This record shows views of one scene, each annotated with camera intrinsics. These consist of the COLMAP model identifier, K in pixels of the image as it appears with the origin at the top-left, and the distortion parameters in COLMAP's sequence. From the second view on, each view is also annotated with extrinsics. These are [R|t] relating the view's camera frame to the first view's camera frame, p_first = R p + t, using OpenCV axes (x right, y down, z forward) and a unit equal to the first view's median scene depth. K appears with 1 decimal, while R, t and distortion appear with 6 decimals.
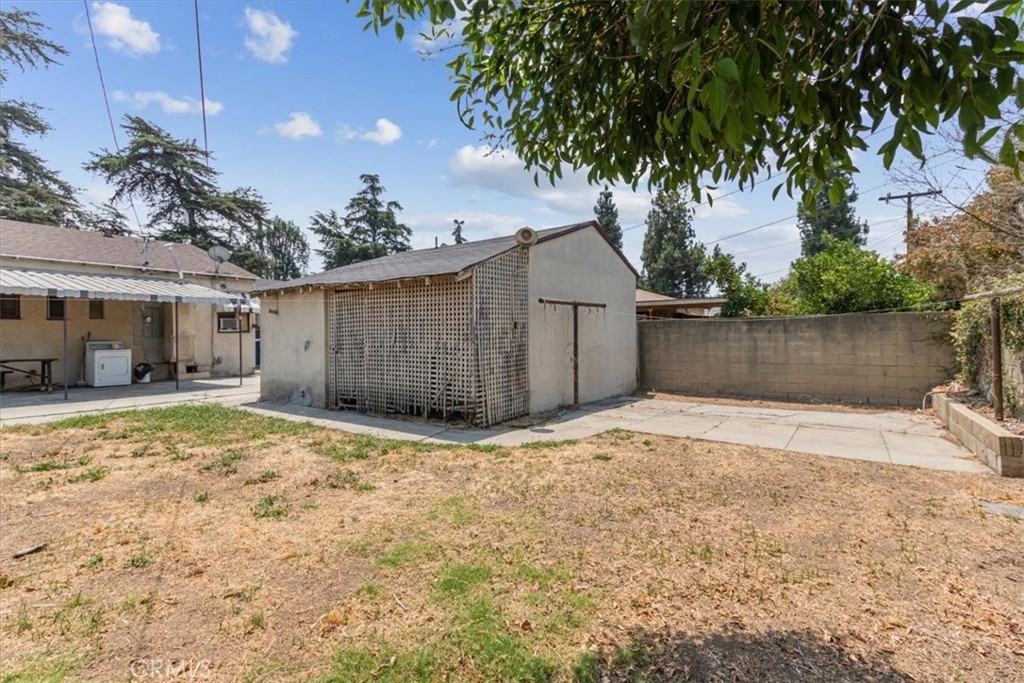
lens RADIAL K [[486.8, 0, 510.6], [0, 486.8, 325.2], [0, 0, 1]] dist [0.020088, -0.007473]
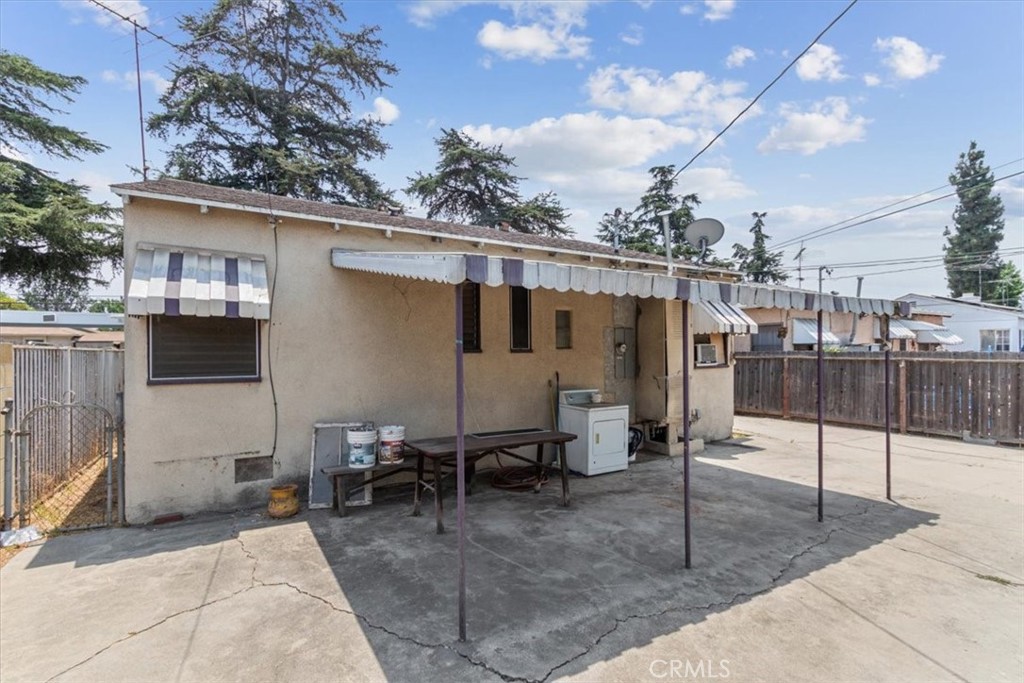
lens RADIAL K [[482.3, 0, 512.0], [0, 482.3, 341.5], [0, 0, 1]] dist [0.001136, 0.000005]
pose [[0.916382, -0.012766, -0.400101, -0.255314], [0.012122, 0.999918, -0.004141, -0.007899], [0.400121, -0.001055, 0.916462, 0.172733]]
